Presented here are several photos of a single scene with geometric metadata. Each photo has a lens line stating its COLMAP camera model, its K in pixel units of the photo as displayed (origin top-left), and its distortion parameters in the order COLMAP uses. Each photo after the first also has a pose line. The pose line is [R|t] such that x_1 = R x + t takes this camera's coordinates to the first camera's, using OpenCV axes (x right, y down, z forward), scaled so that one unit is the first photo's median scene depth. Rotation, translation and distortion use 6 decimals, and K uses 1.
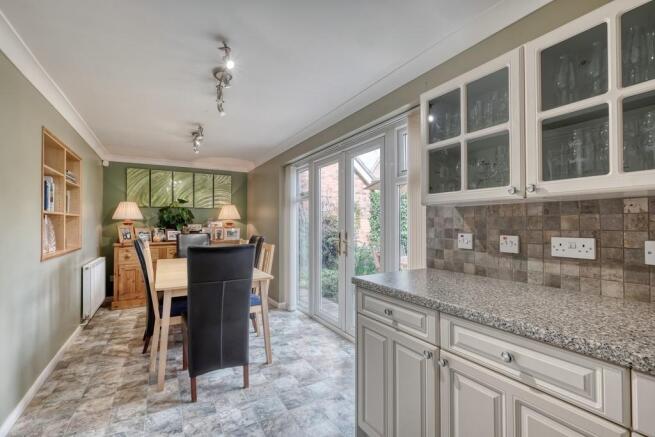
lens RADIAL K [[285.8, 0, 327.5], [0, 285.8, 218.5], [0, 0, 1]] dist [-0.002411, -0.000573]
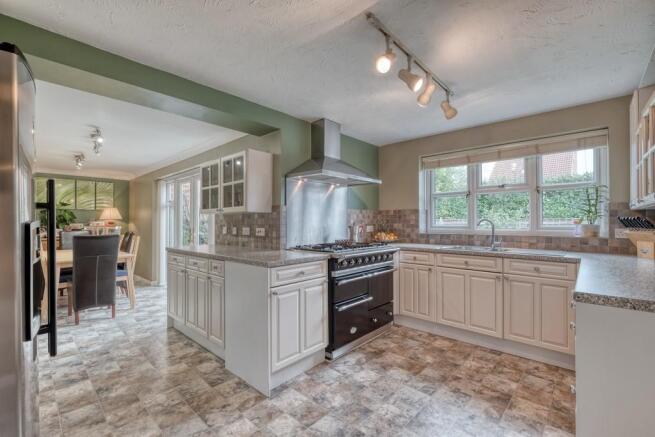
lens RADIAL K [[285.8, 0, 327.5], [0, 285.8, 218.5], [0, 0, 1]] dist [-0.002411, -0.000573]
pose [[0.958439, 0.002994, 0.285283, 0.257524], [-0.003589, 0.999992, 0.001564, -0.007857], [-0.285276, -0.002523, 0.958442, -0.569061]]
